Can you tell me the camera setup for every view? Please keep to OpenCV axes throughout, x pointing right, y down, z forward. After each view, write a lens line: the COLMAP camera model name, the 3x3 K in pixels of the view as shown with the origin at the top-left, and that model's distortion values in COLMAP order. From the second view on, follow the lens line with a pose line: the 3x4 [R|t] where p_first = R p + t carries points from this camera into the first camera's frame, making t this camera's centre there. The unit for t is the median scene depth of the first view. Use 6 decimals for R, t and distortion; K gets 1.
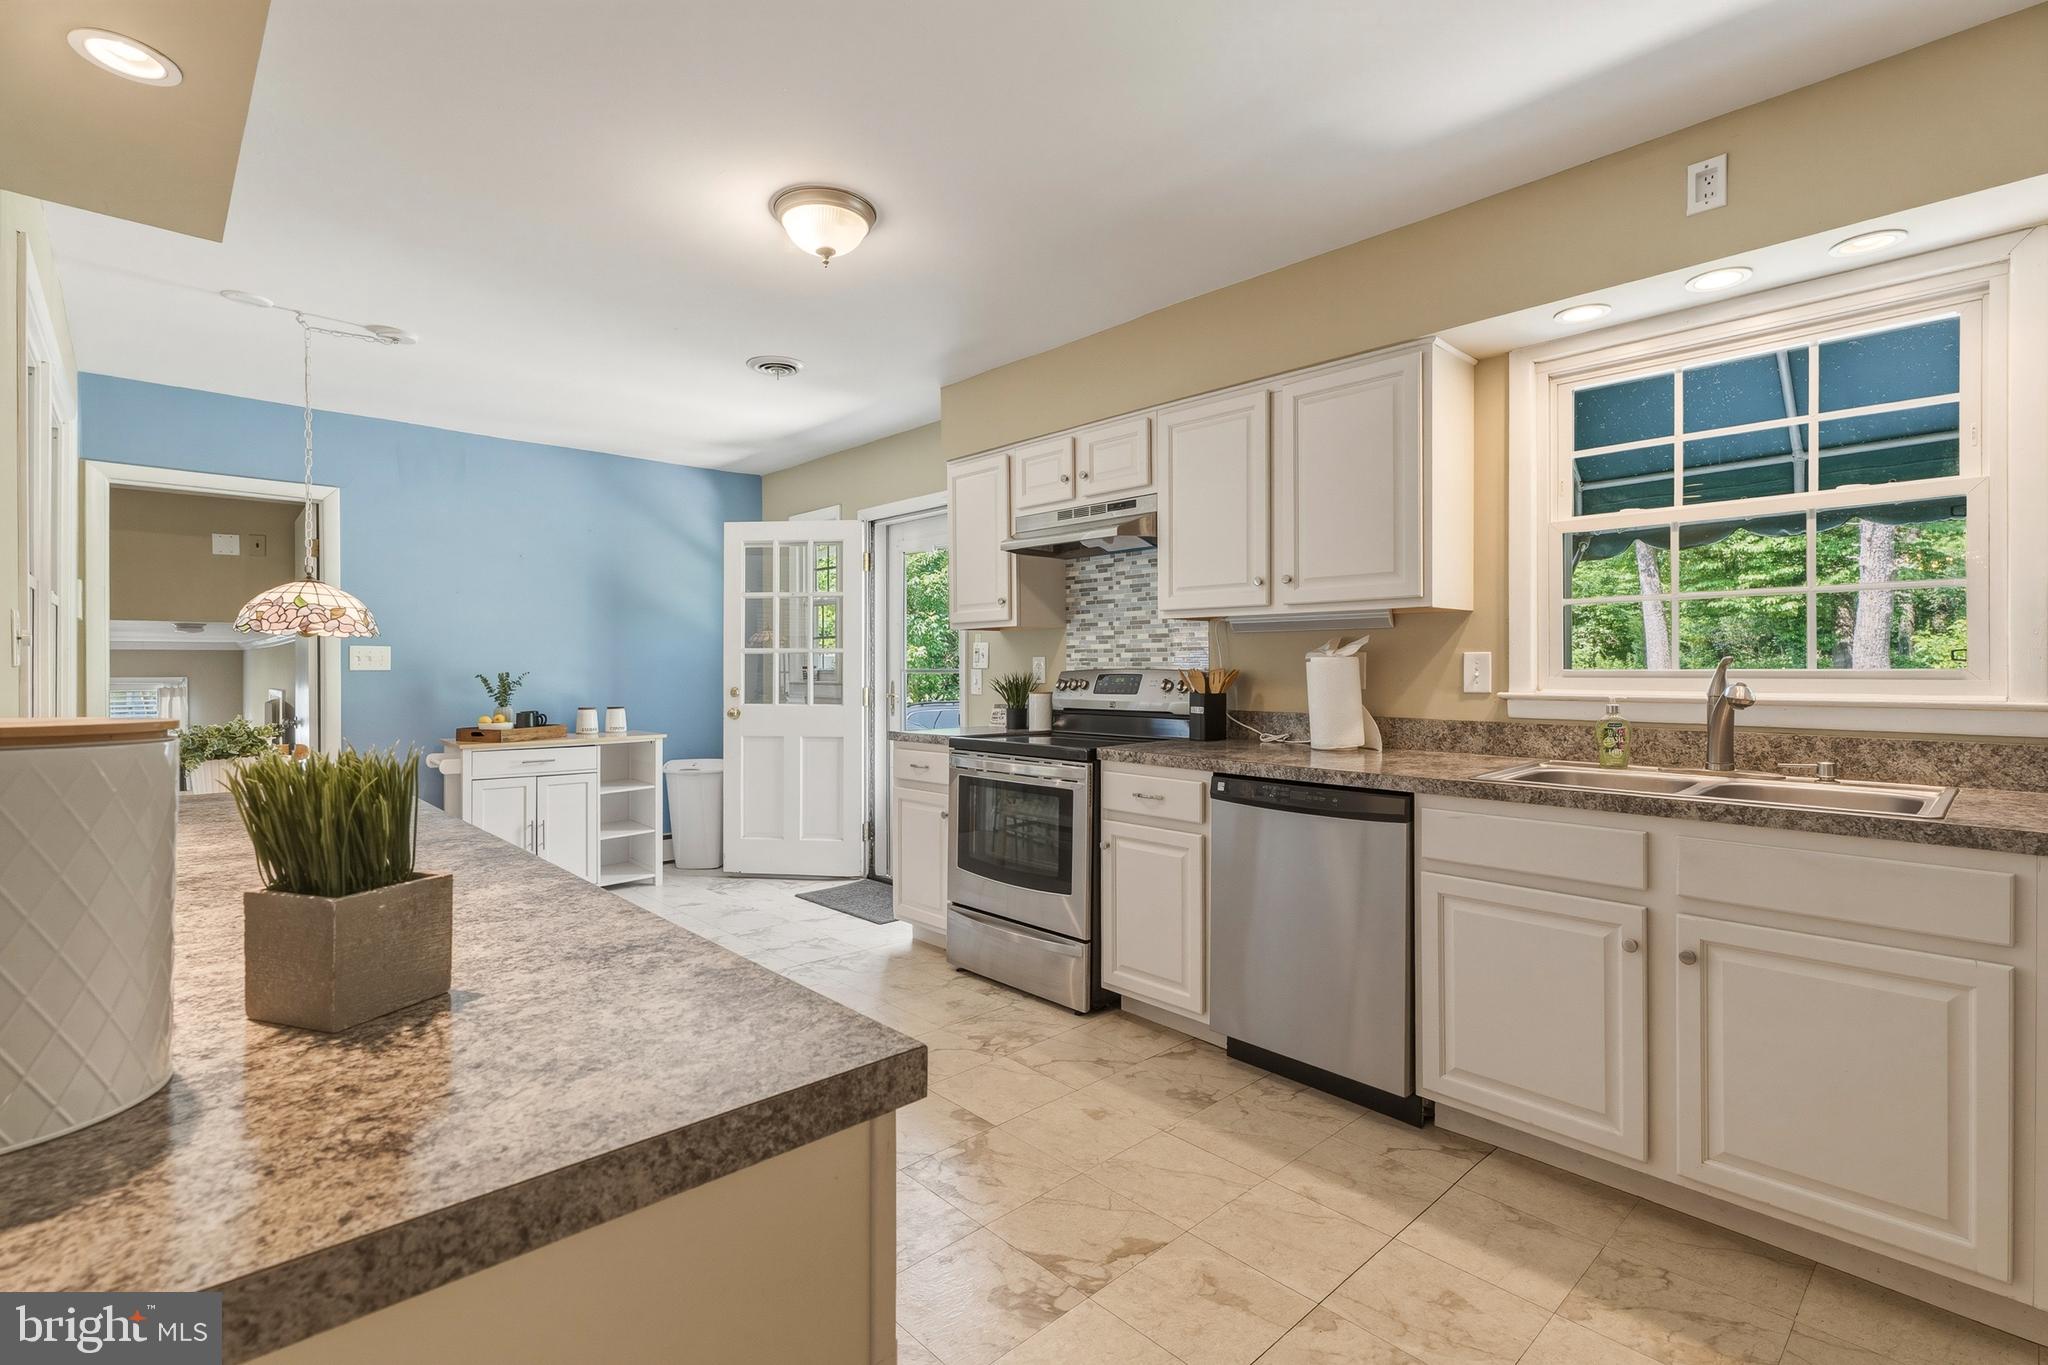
lens RADIAL K [[934.5, 0, 1022.4], [0, 934.5, 680.1], [0, 0, 1]] dist [0.001894, 0.000302]
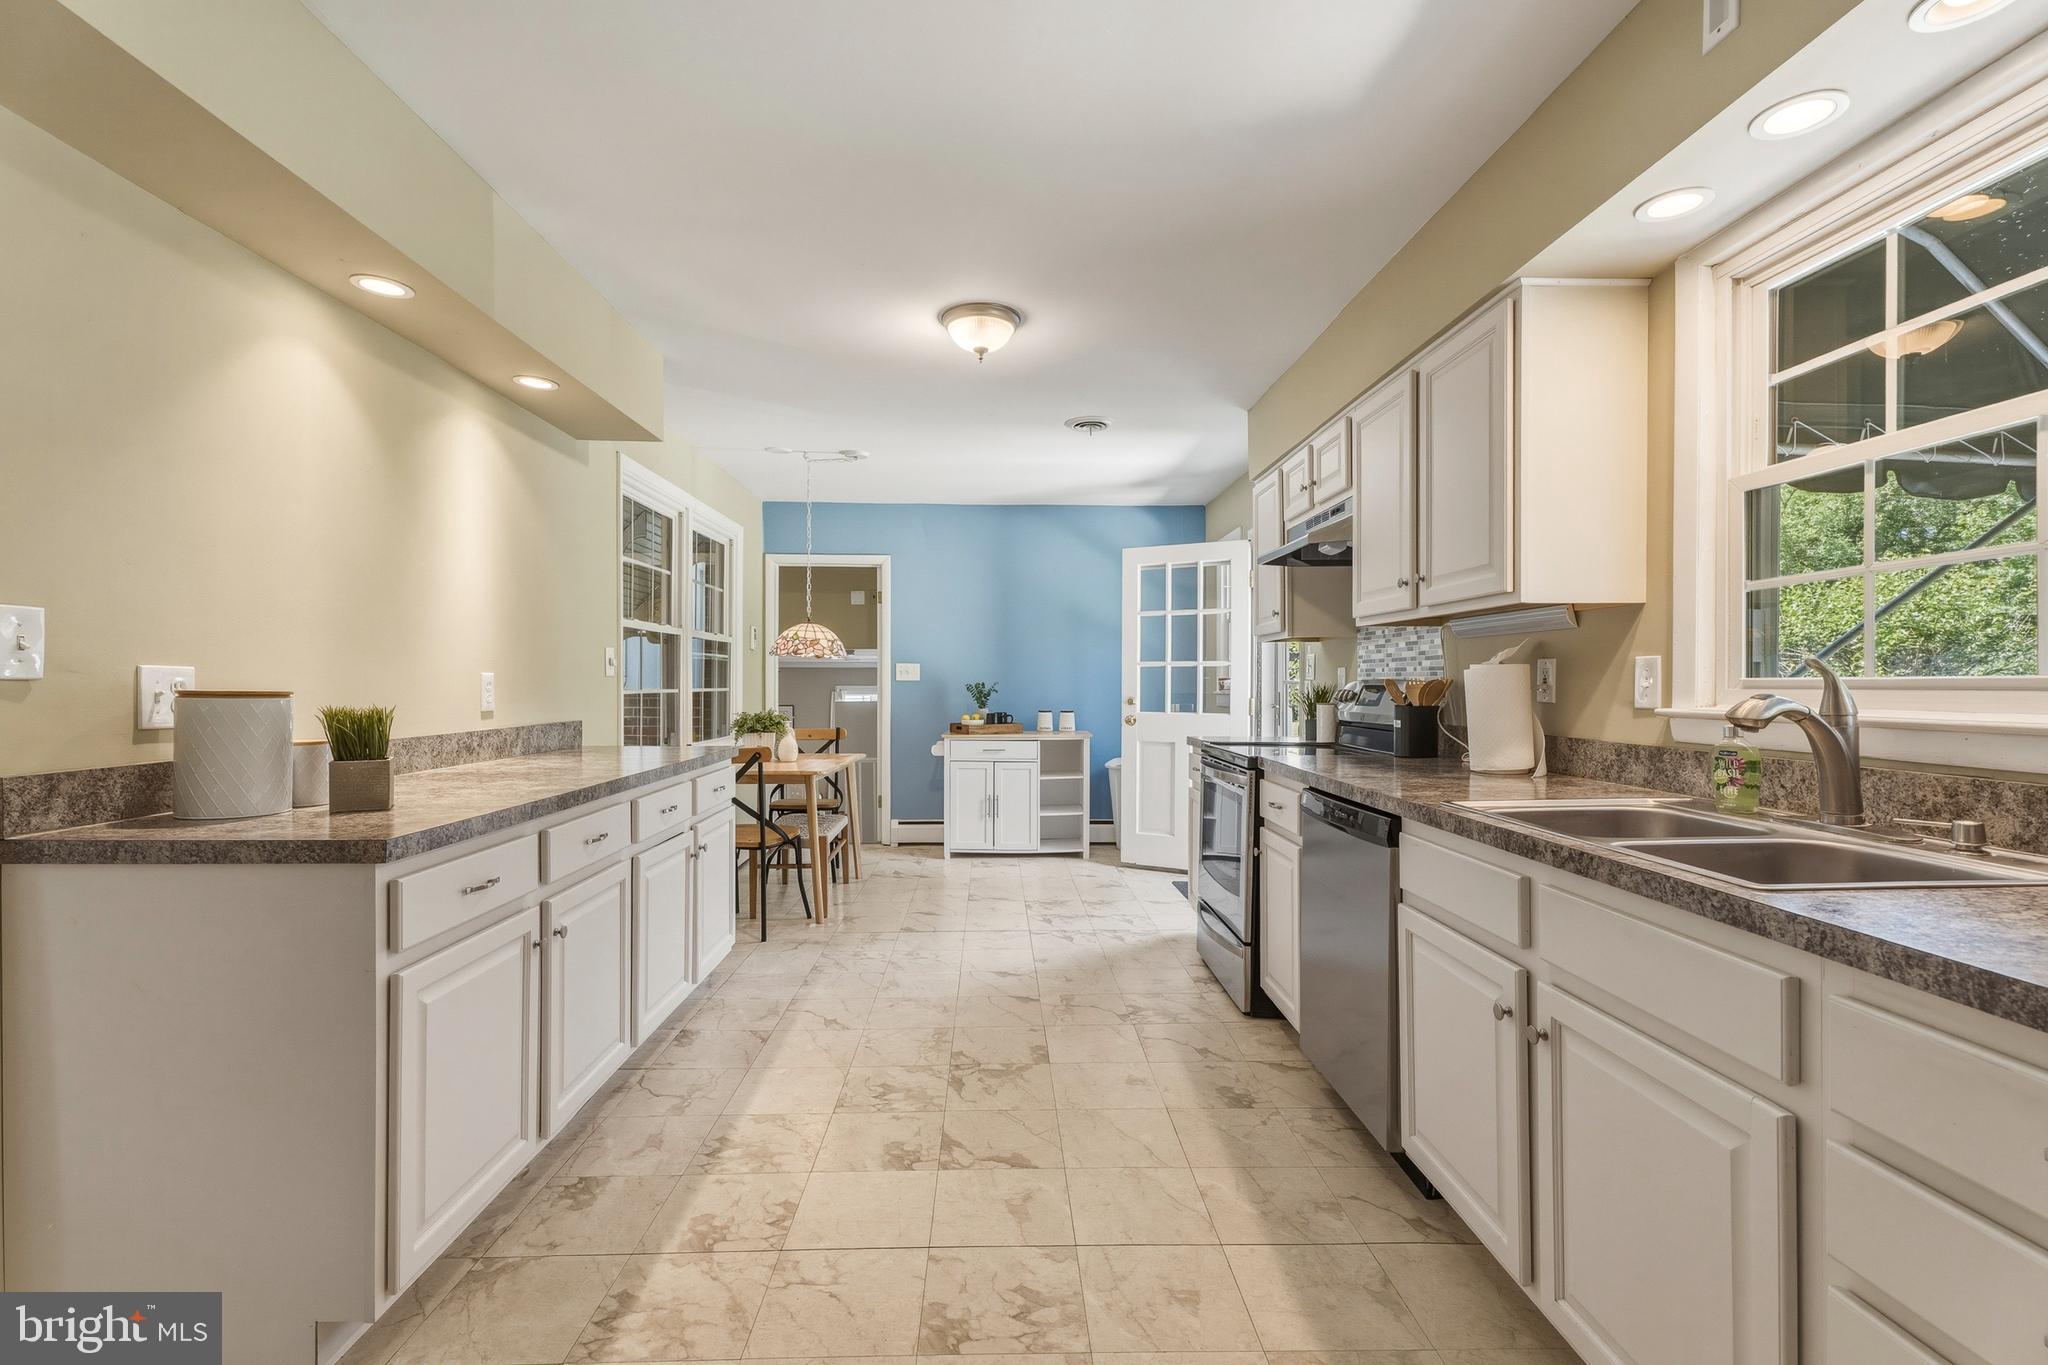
lens RADIAL K [[930.4, 0, 1025.3], [0, 930.4, 696.1], [0, 0, 1]] dist [0.016347, 0.000146]
pose [[0.755231, 0.011826, -0.655352, 0.617742], [-0.010157, 0.999928, 0.006338, 0.003803], [0.655380, 0.001870, 0.755297, 0.072945]]
